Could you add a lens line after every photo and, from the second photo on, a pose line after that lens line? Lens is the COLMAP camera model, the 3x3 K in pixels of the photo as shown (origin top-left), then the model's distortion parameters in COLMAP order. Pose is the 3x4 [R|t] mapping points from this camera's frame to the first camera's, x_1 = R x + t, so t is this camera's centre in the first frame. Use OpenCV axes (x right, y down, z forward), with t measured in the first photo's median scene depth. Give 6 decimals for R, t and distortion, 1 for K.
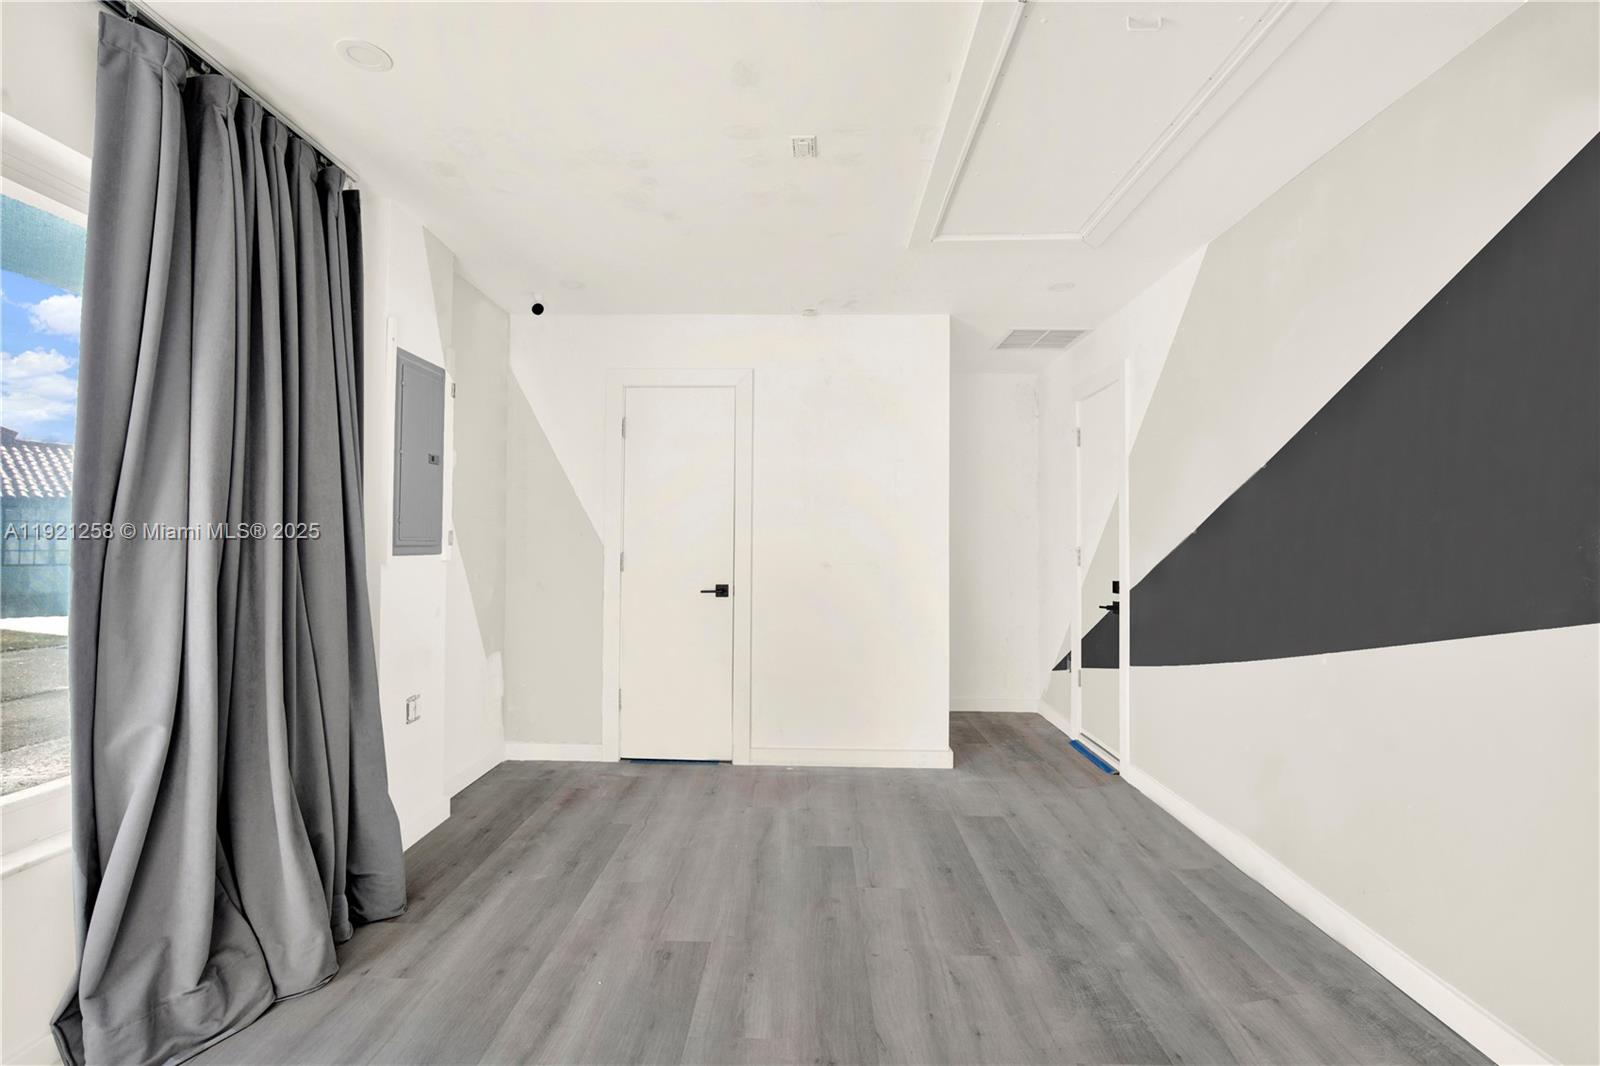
lens RADIAL K [[727.6, 0, 800.0], [0, 727.6, 533.0], [0, 0, 1]] dist [-0.010922, 0.005135]
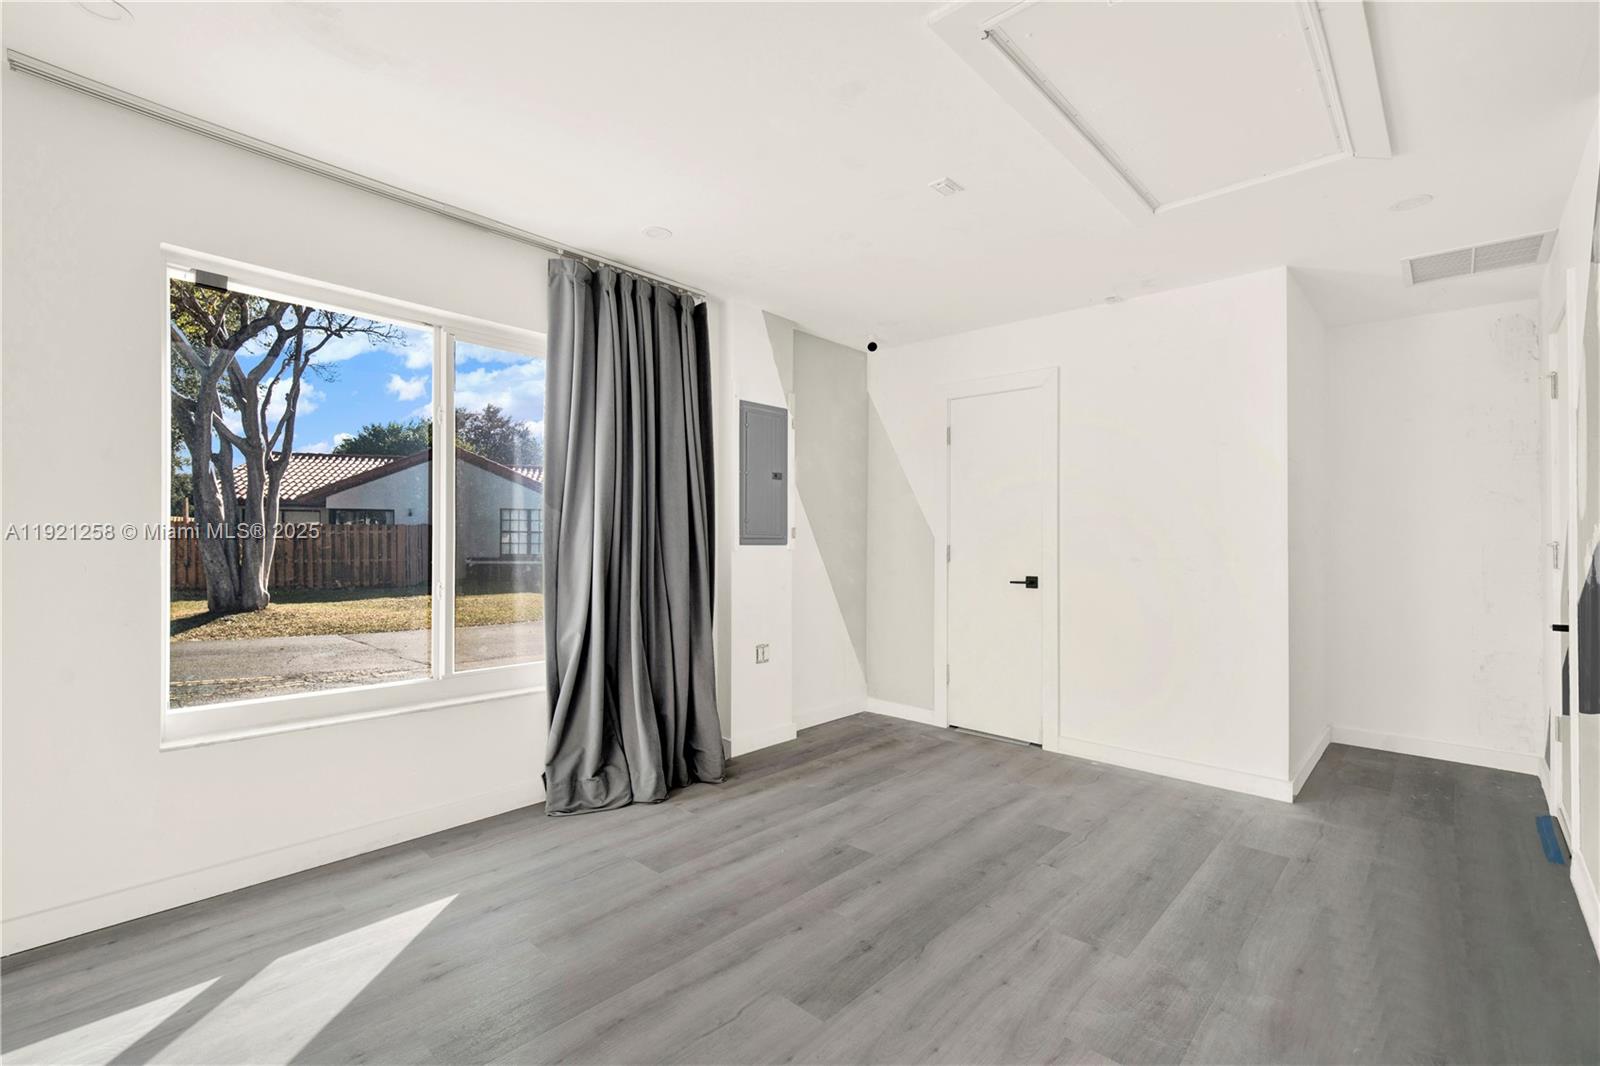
lens RADIAL K [[718.9, 0, 796.4], [0, 718.9, 545.2], [0, 0, 1]] dist [-0.005536, 0.000030]
pose [[0.747175, 0.004723, -0.664611, 0.493219], [0.007123, 0.999860, 0.015113, 0.011099], [0.664589, -0.016026, 0.747037, -0.000404]]
